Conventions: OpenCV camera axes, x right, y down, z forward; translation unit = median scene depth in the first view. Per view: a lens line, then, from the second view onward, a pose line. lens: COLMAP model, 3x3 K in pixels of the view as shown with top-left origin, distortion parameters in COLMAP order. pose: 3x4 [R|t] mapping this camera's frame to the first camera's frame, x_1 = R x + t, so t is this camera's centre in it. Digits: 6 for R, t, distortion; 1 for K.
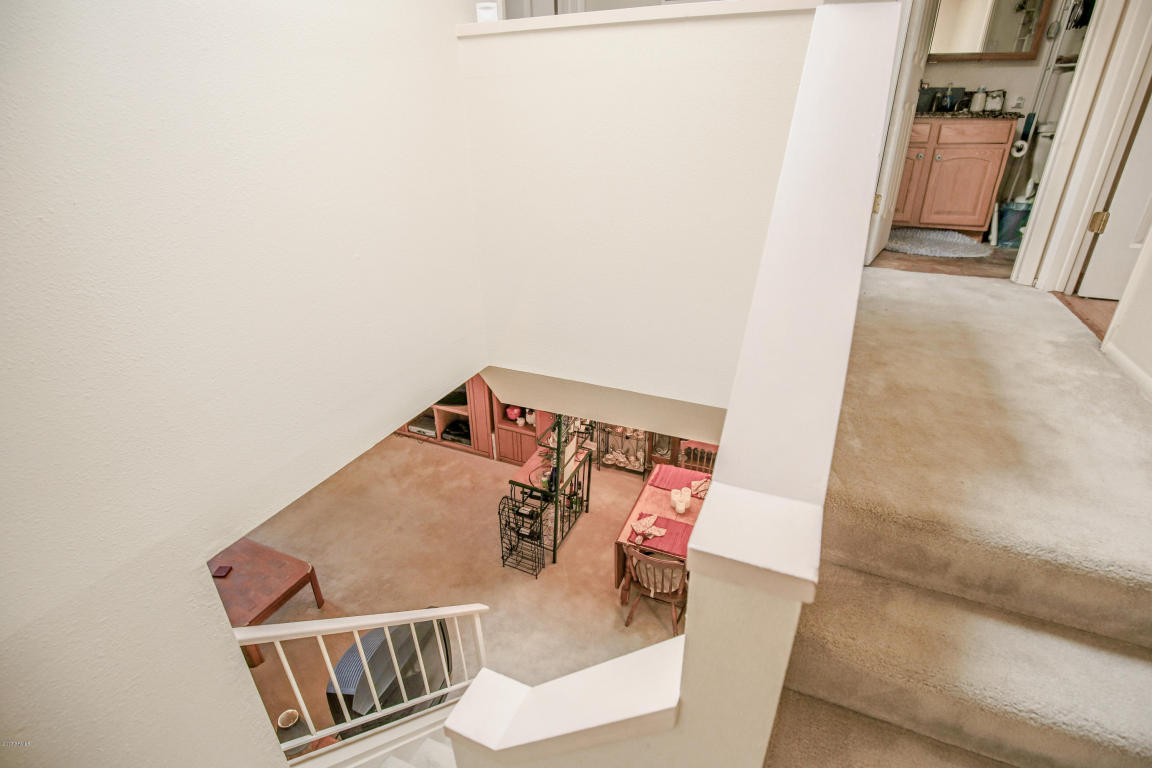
lens RADIAL K [[561.0, 0, 580.6], [0, 561.0, 385.5], [0, 0, 1]] dist [-0.026247, 0.001858]
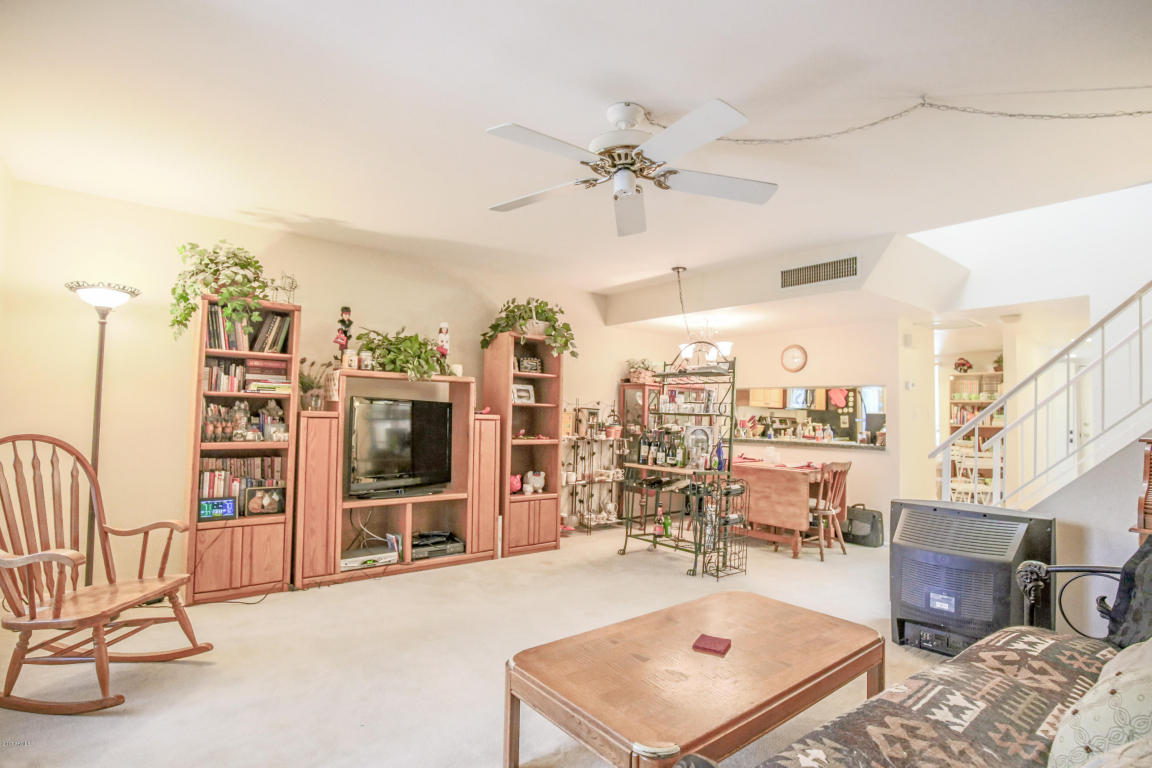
lens RADIAL K [[561.0, 0, 580.6], [0, 561.0, 385.5], [0, 0, 1]] dist [-0.026247, 0.001858]
pose [[0.439224, 0.078514, 0.894940, -0.795242], [0.371396, 0.891193, -0.260462, 0.168396], [-0.818014, 0.446778, 0.362274, 0.608860]]
